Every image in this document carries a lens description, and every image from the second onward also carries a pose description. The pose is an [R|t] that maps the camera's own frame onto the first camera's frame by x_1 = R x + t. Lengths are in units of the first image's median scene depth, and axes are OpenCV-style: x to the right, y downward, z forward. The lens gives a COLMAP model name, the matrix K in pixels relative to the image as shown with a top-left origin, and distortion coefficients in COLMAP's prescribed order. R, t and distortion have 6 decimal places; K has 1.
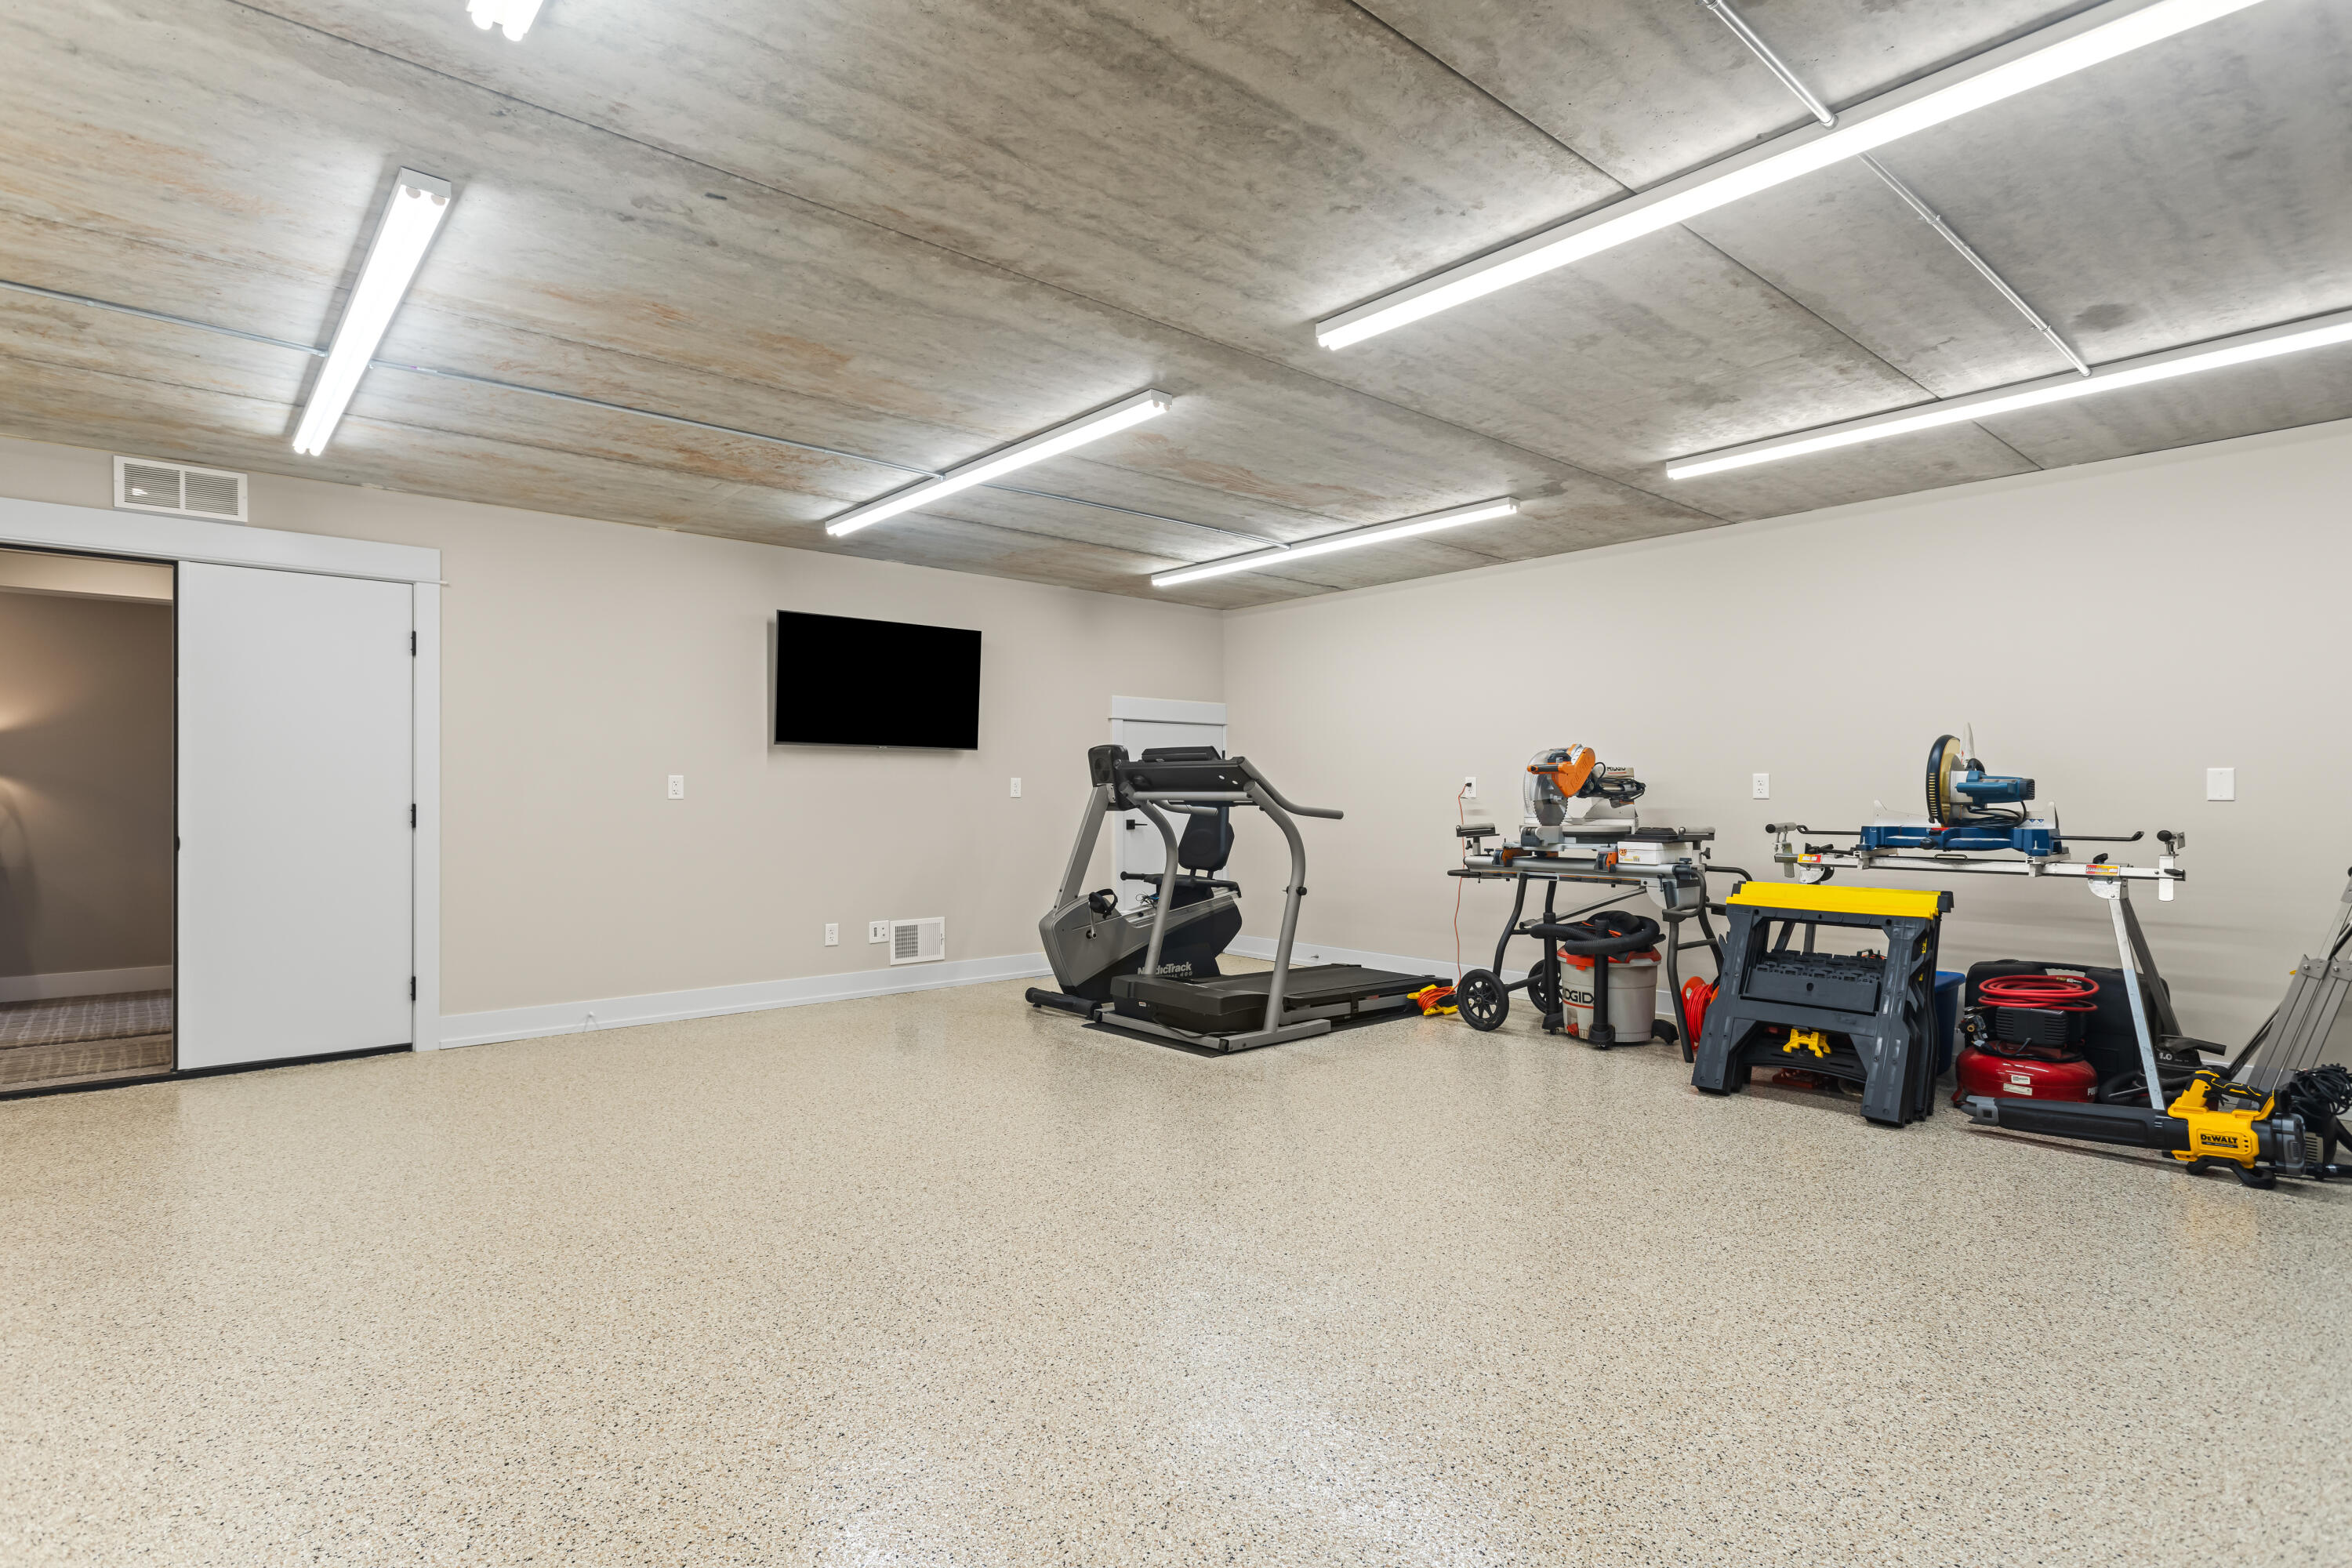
lens RADIAL K [[1154.7, 0, 1176.3], [0, 1154.7, 748.0], [0, 0, 1]] dist [0.001867, 0.000261]
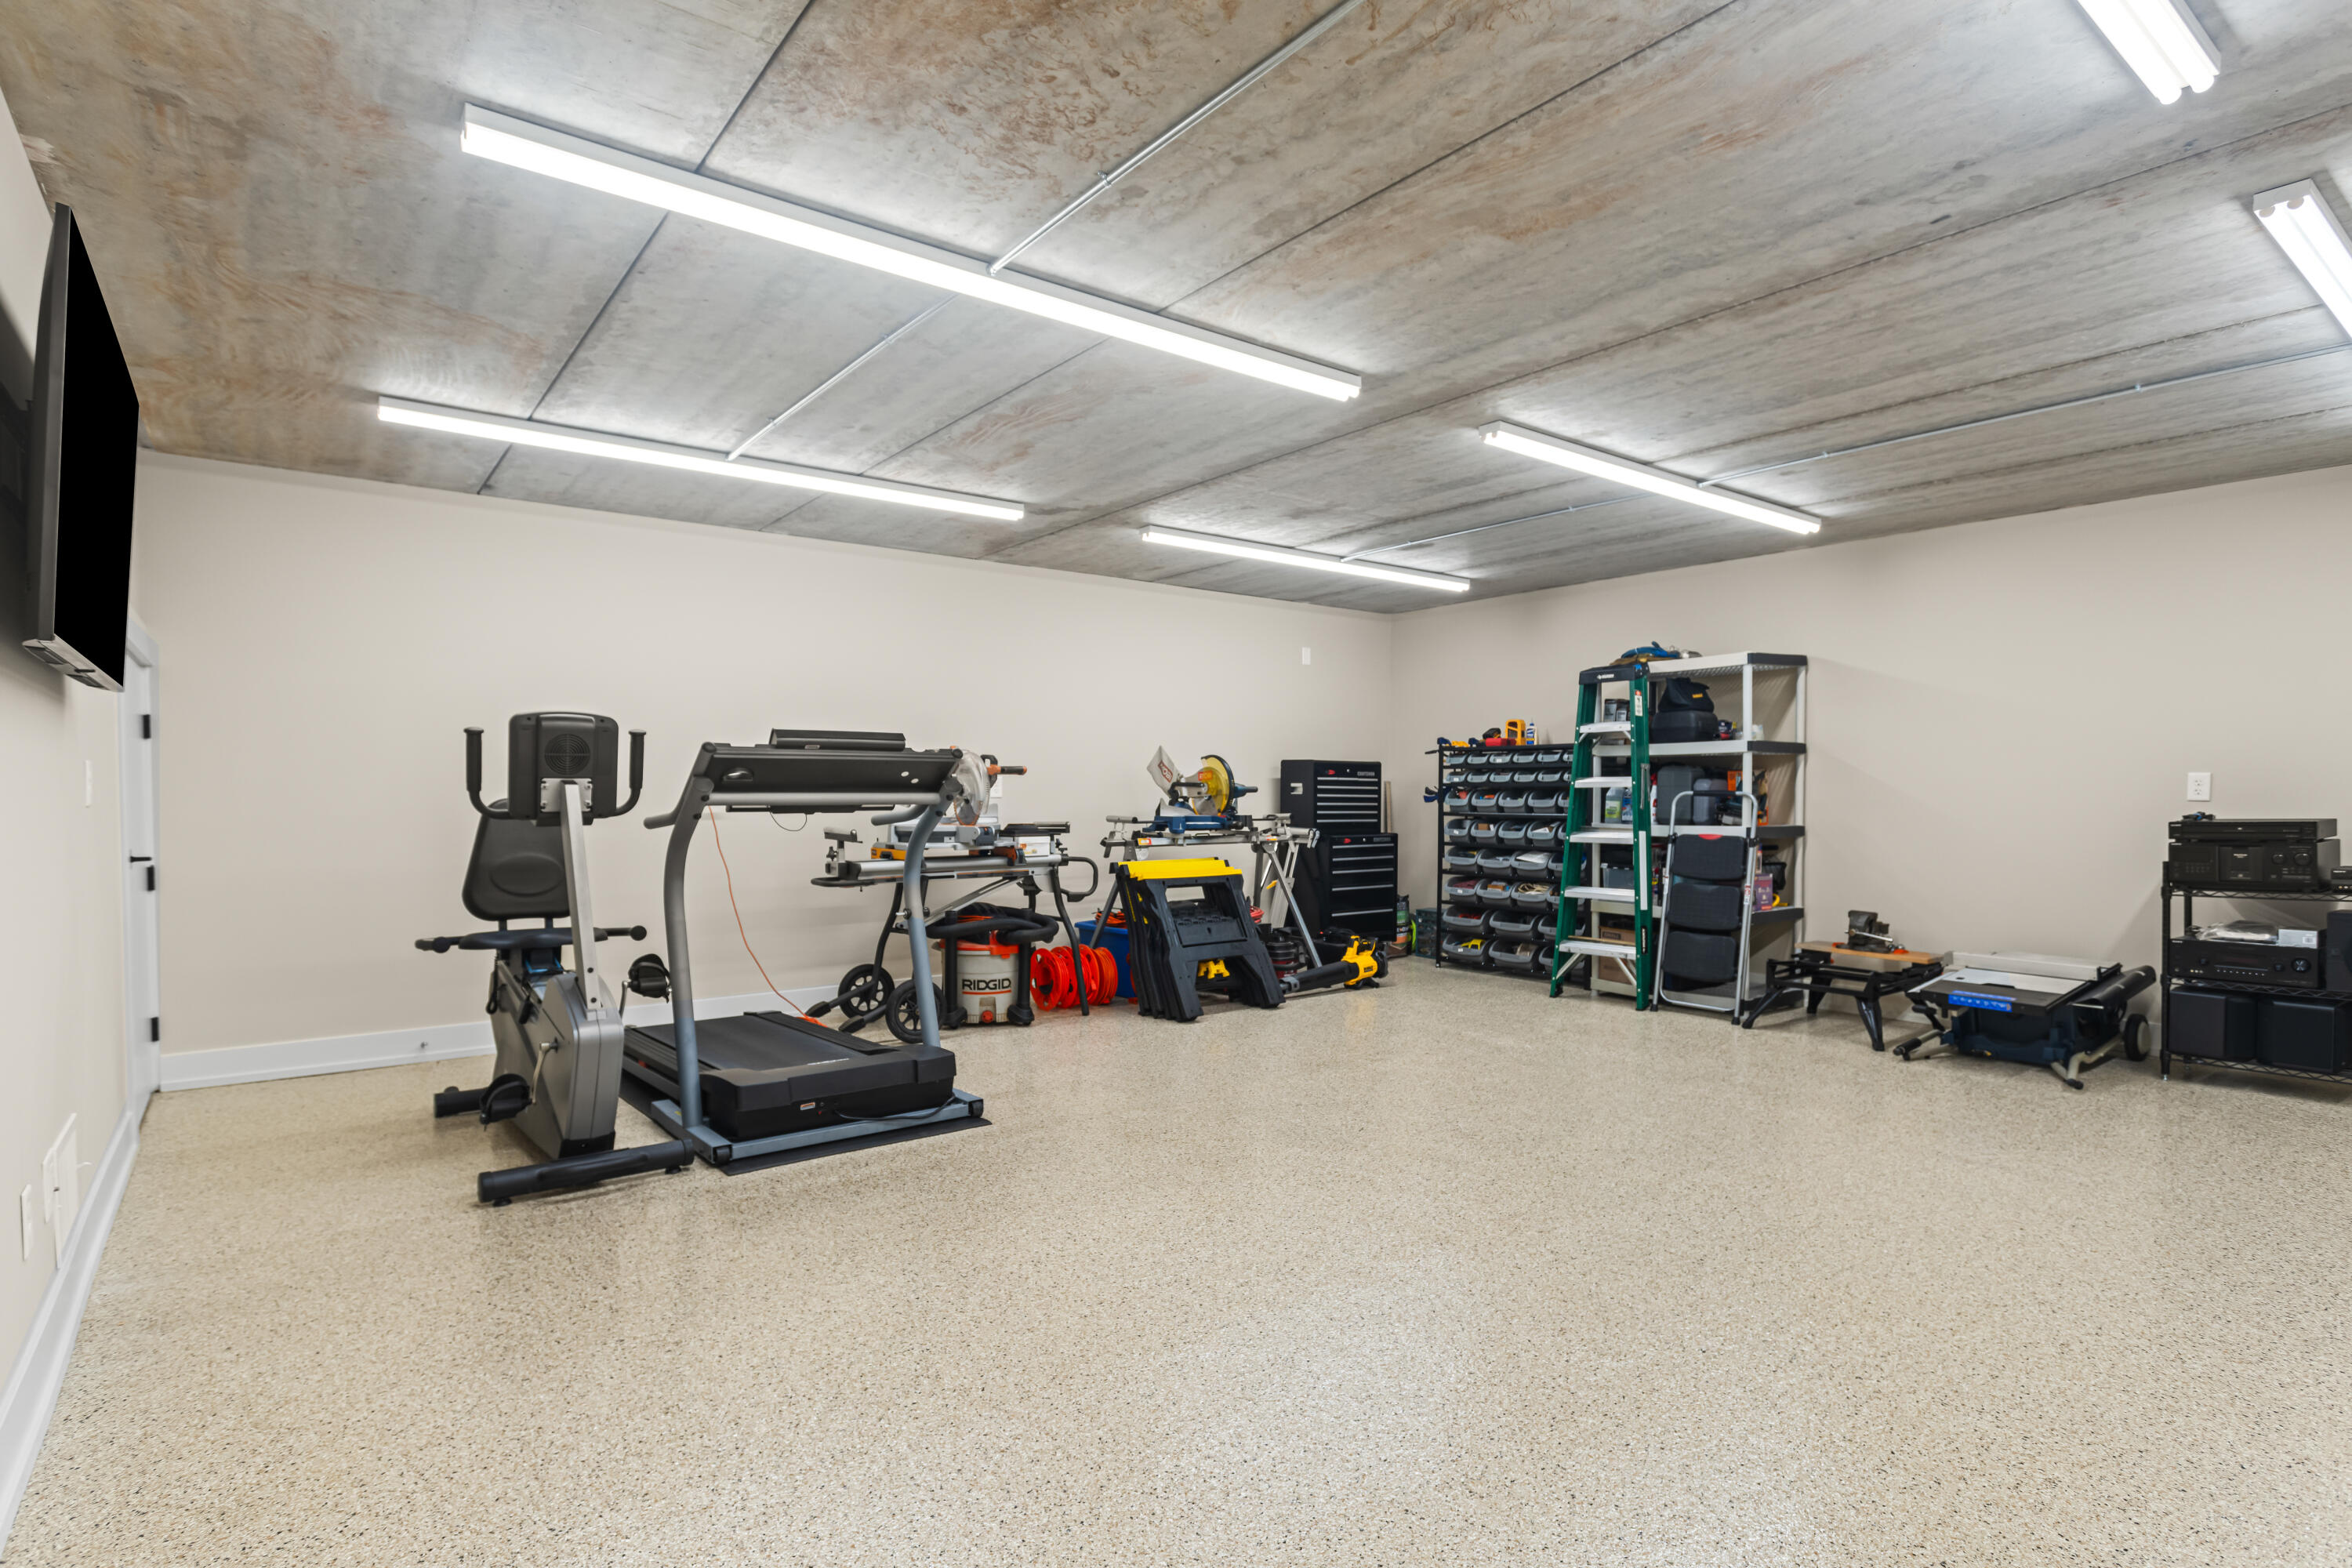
lens RADIAL K [[1170.2, 0, 1176.0], [0, 1170.2, 784.0], [0, 0, 1]] dist [0.002499, 0.000233]
pose [[0.073581, 0.004897, 0.997277, -0.981073], [-0.040656, 0.999171, -0.001906, 0.035686], [-0.996460, -0.040405, 0.073719, 1.043135]]
